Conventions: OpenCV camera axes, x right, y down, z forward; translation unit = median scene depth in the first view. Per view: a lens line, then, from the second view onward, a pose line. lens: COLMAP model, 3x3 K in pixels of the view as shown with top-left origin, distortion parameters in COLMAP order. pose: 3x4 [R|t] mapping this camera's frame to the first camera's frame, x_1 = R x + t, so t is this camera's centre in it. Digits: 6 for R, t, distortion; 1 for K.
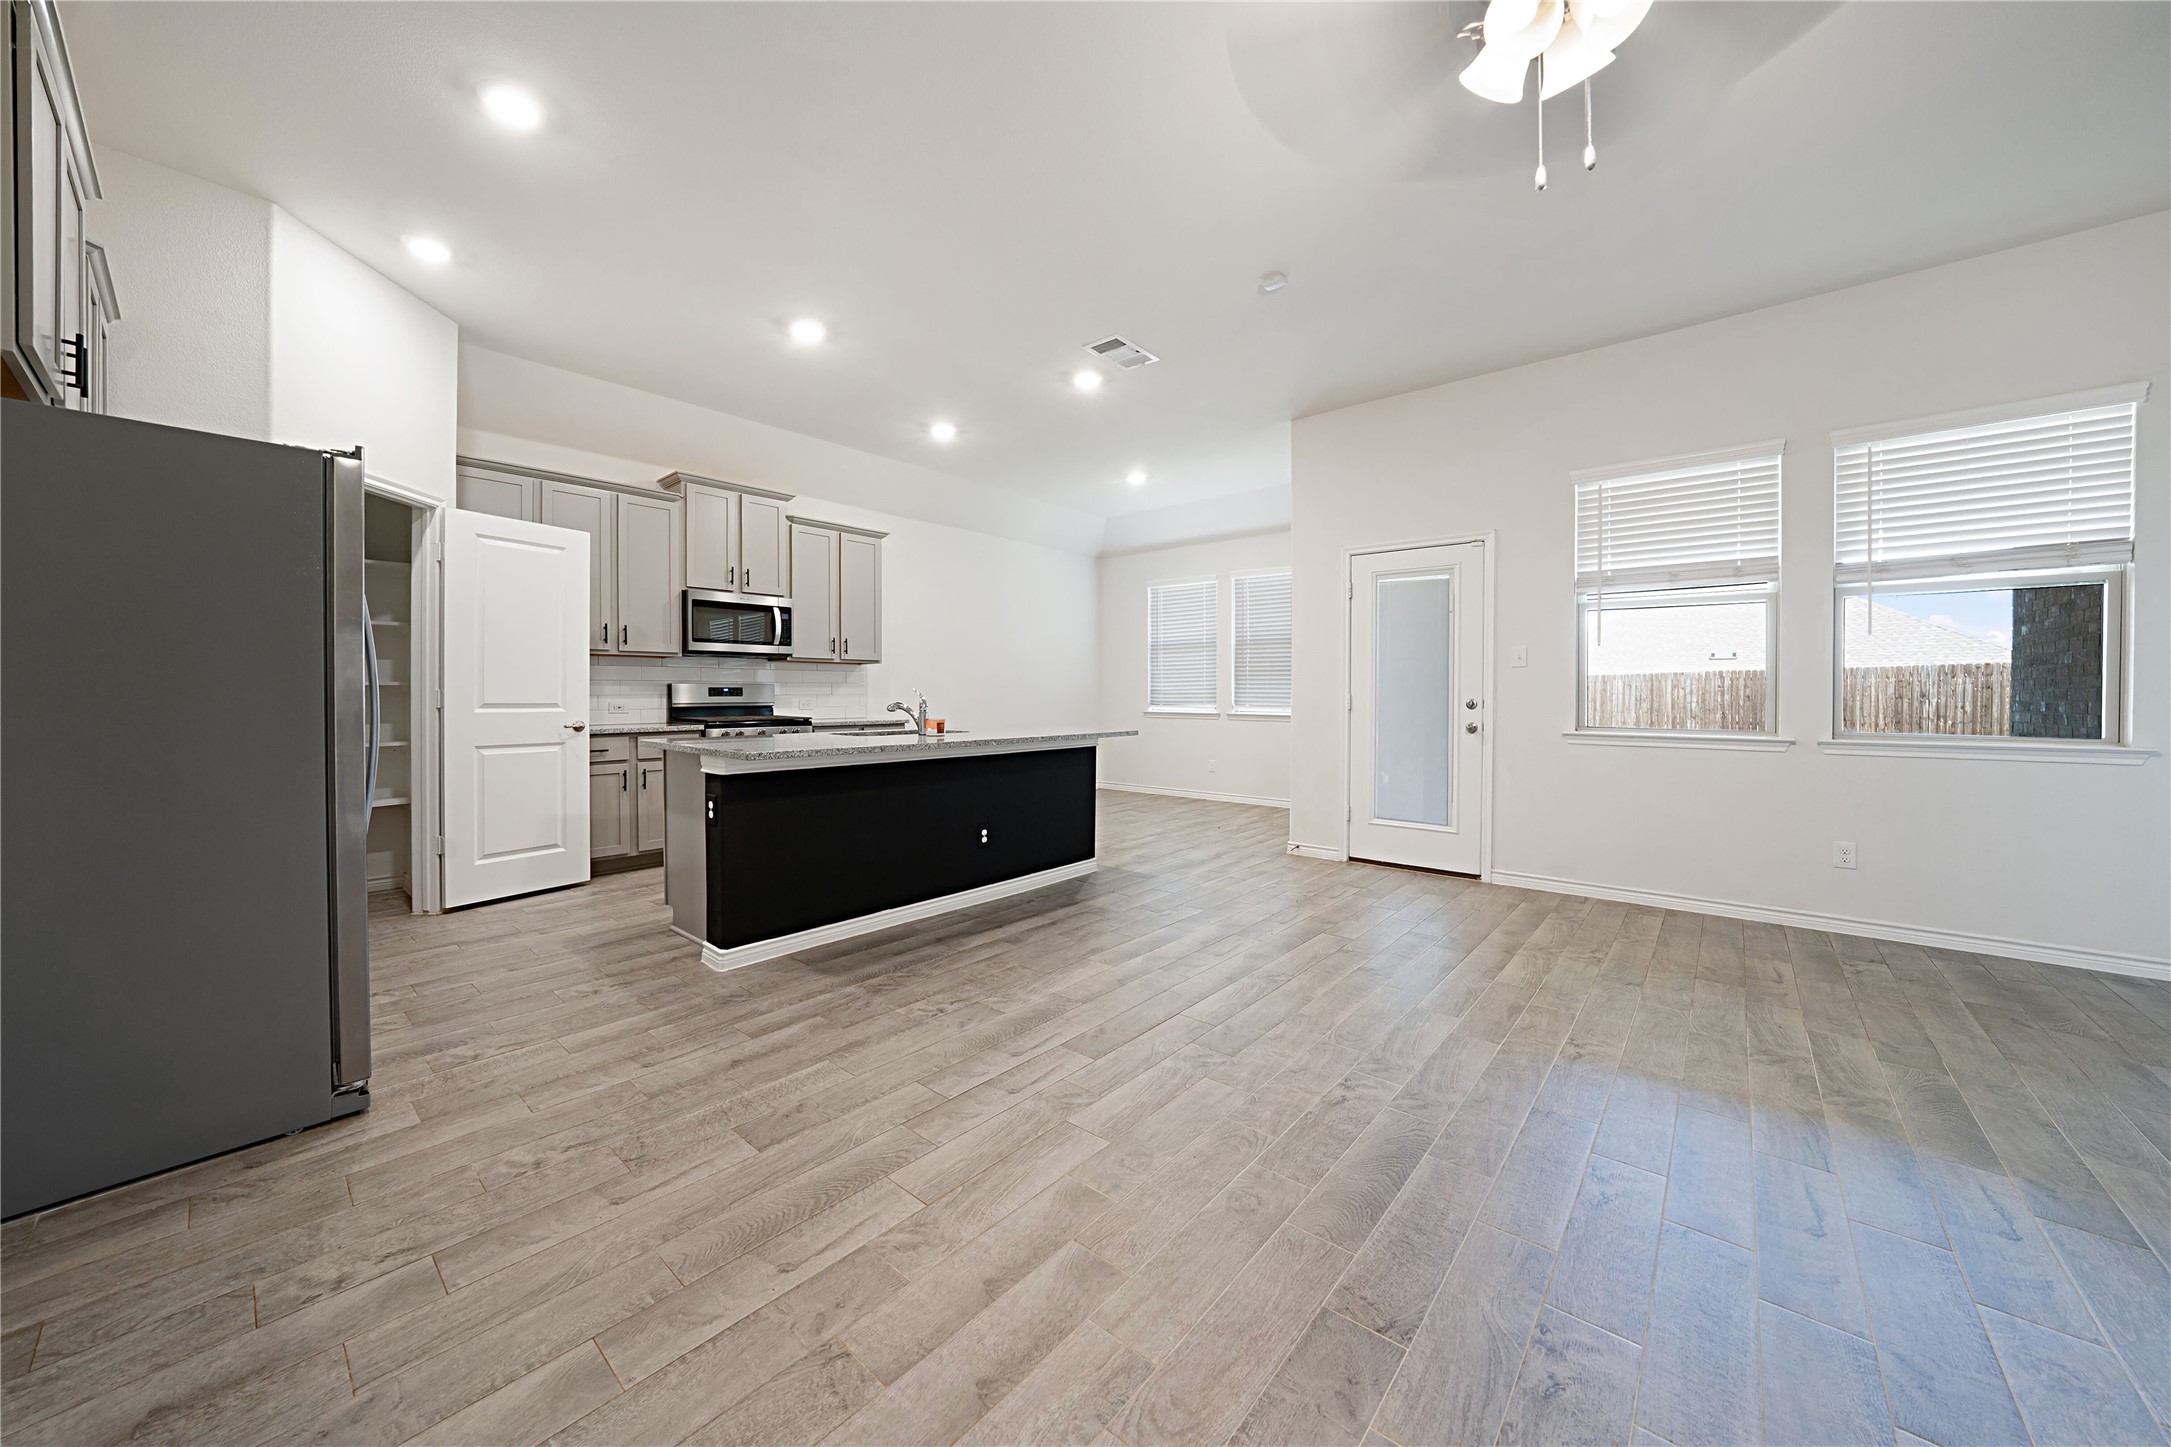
lens RADIAL K [[758.1, 0, 1061.0], [0, 758.1, 712.4], [0, 0, 1]] dist [-0.021860, 0.002510]
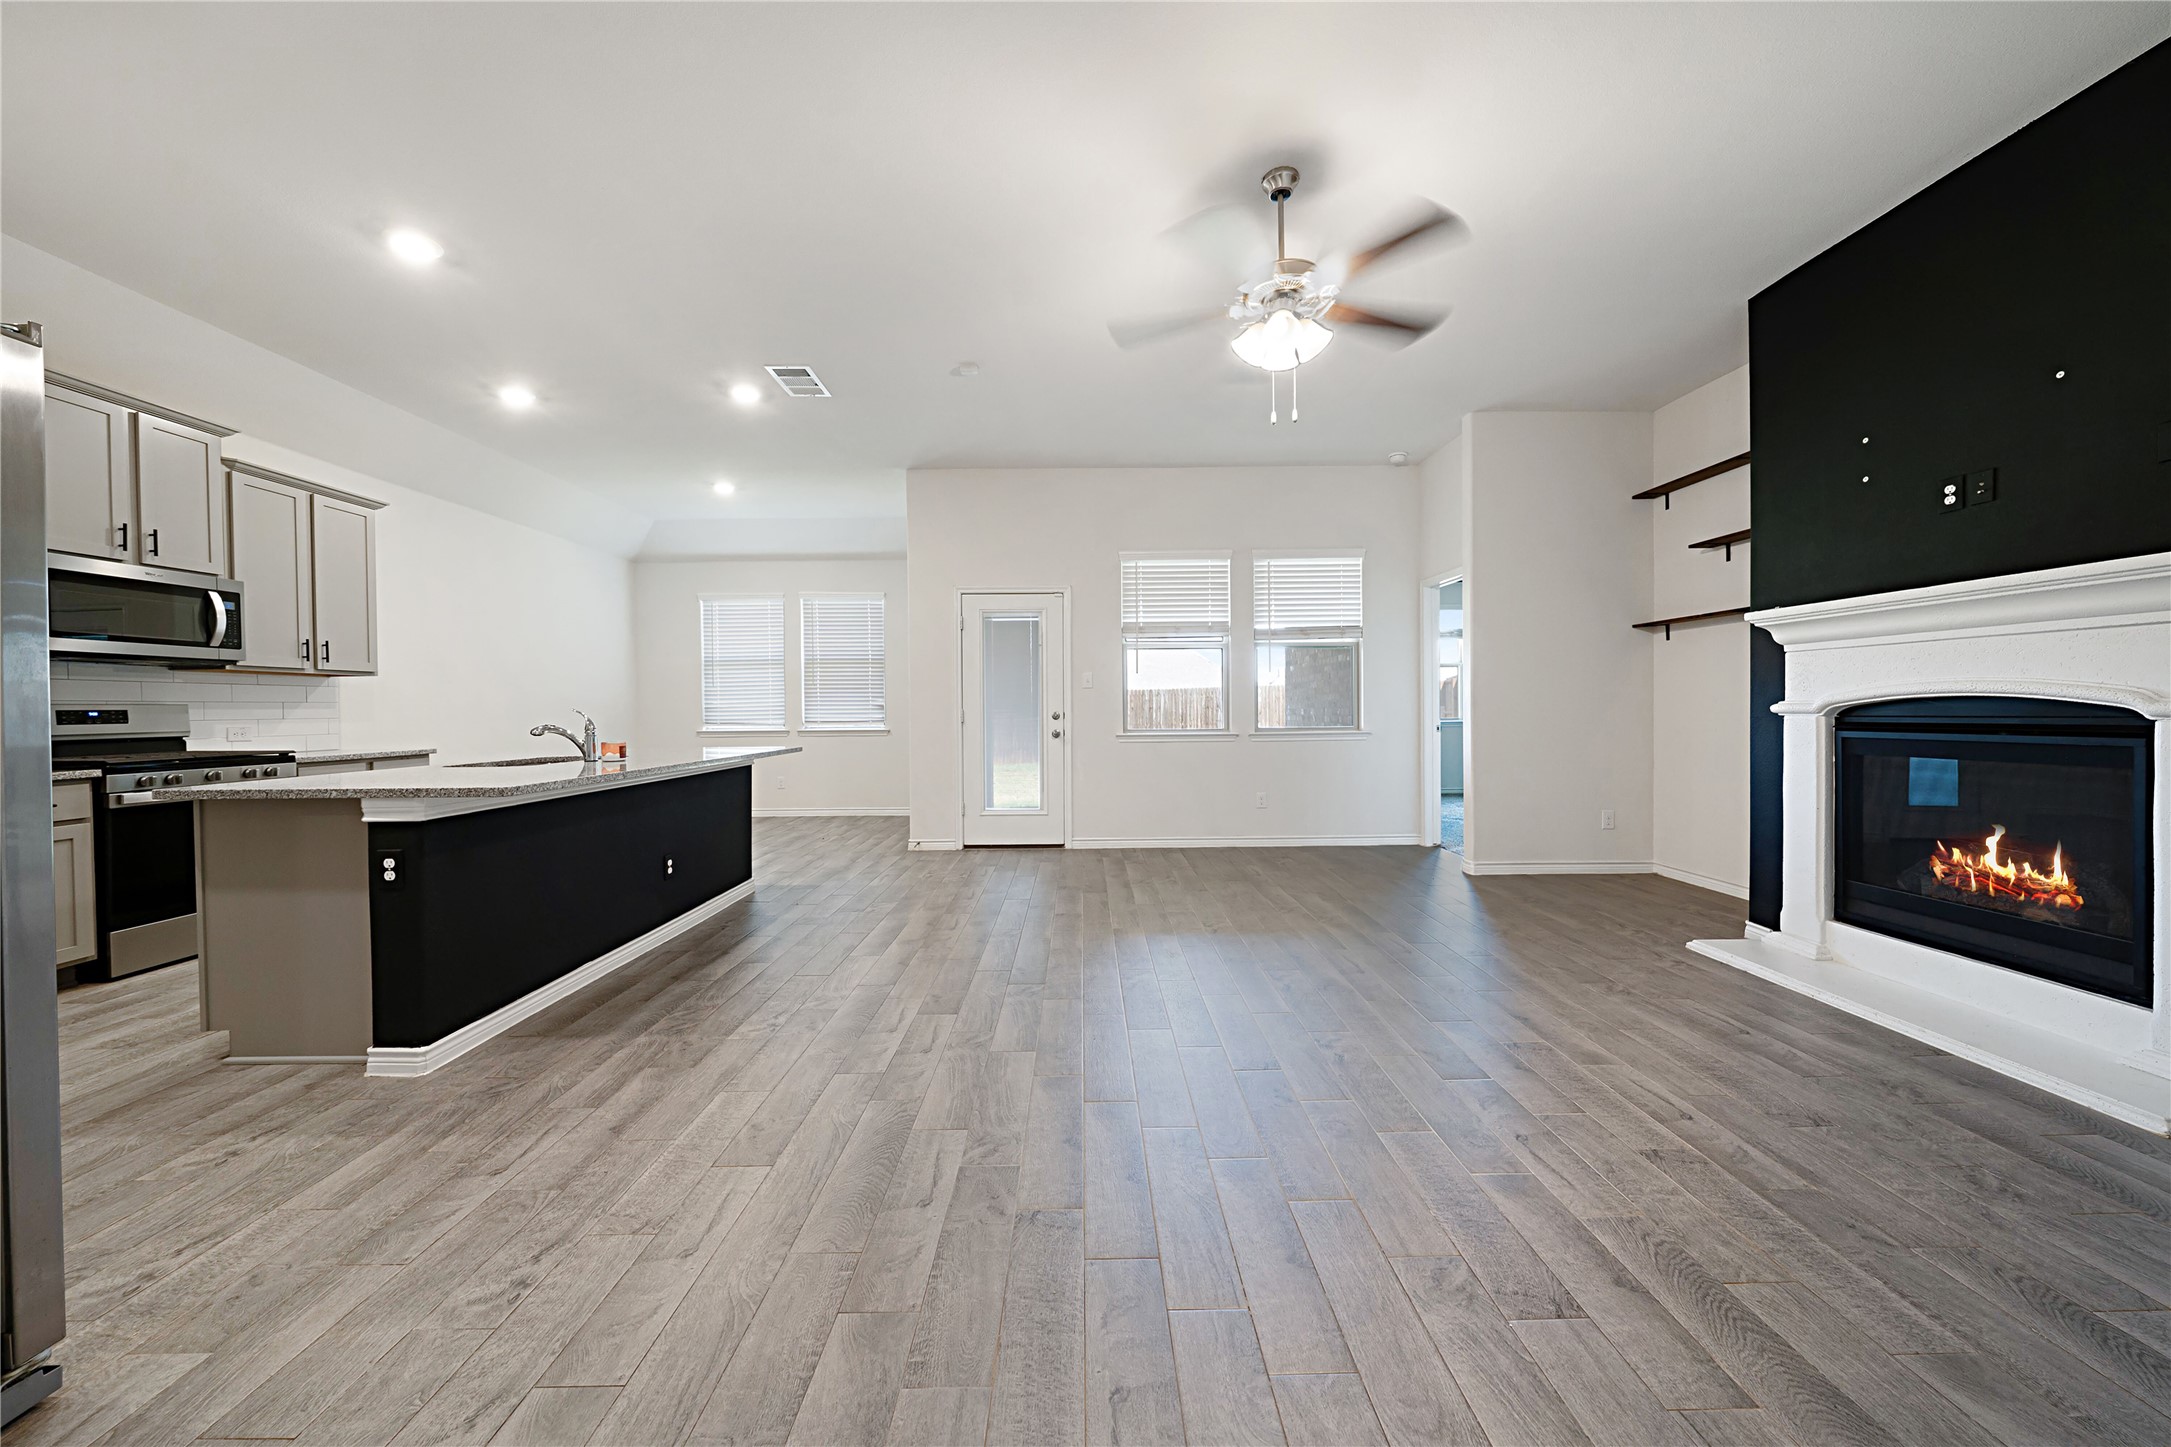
lens RADIAL K [[758.1, 0, 1075.0], [0, 758.1, 729.1], [0, 0, 1]] dist [-0.021860, 0.002510]
pose [[0.748220, -0.027494, 0.662881, -0.392278], [0.028777, 0.999546, 0.008976, 0.001755], [-0.662827, 0.012360, 0.748671, -0.015363]]
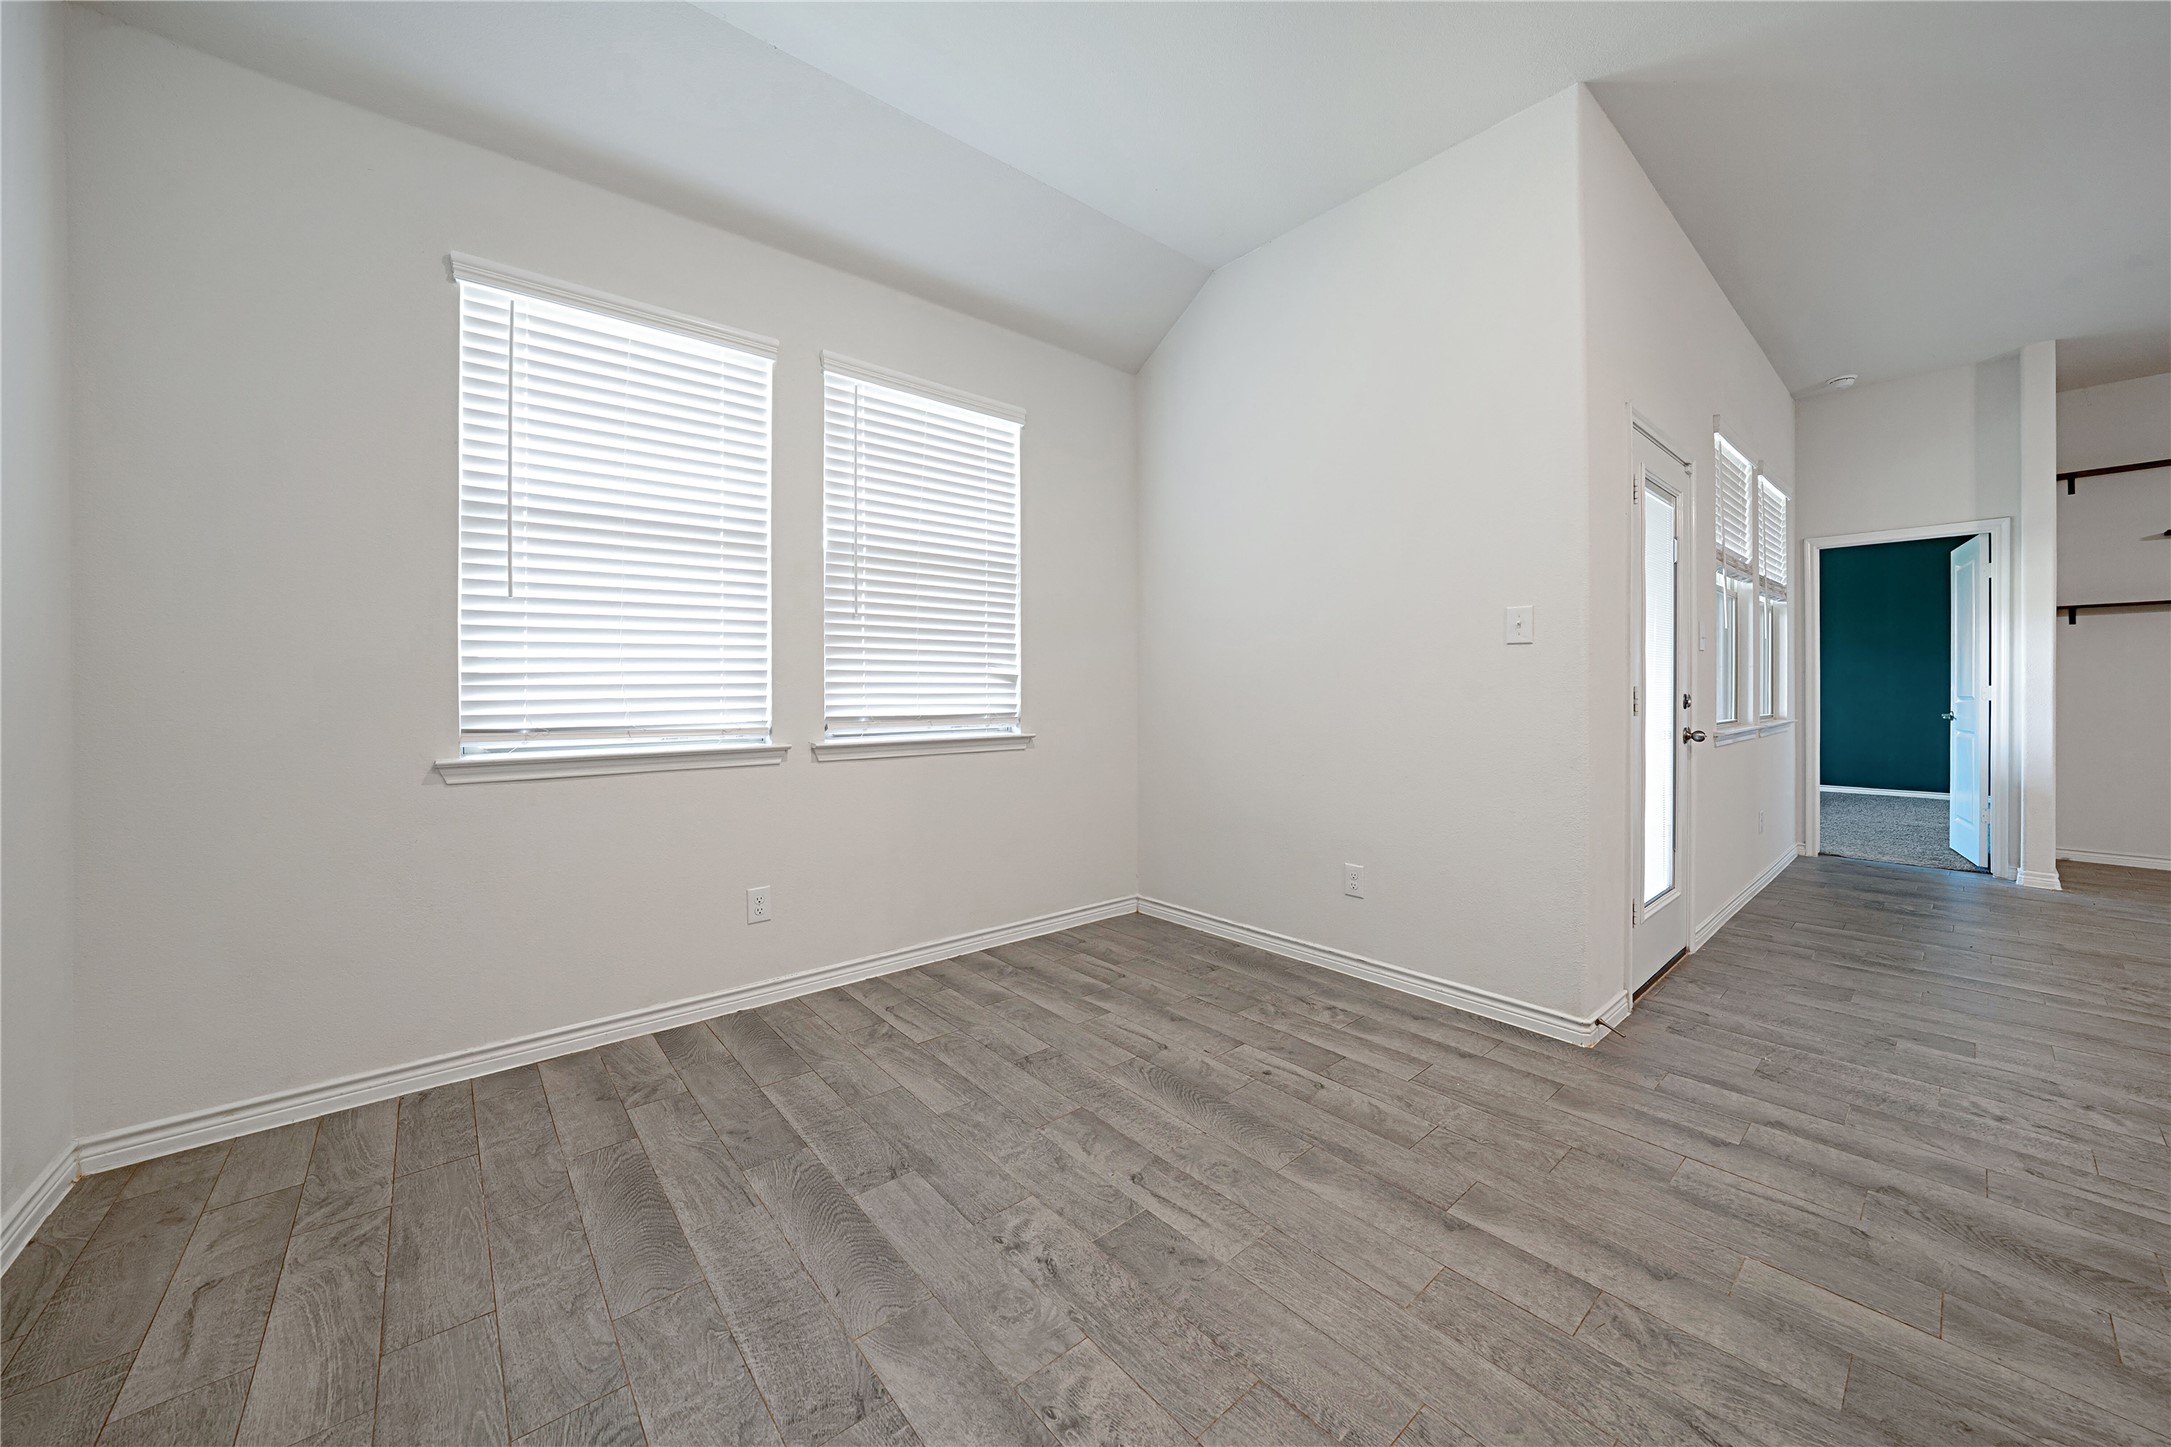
lens RADIAL K [[758.1, 0, 1092.5], [0, 758.1, 687.2], [0, 0, 1]] dist [-0.021860, 0.002510]
pose [[0.127859, -0.000956, 0.991792, -0.259771], [0.028146, 0.999600, -0.002665, -0.047770], [-0.991393, 0.028255, 0.127834, 1.863449]]
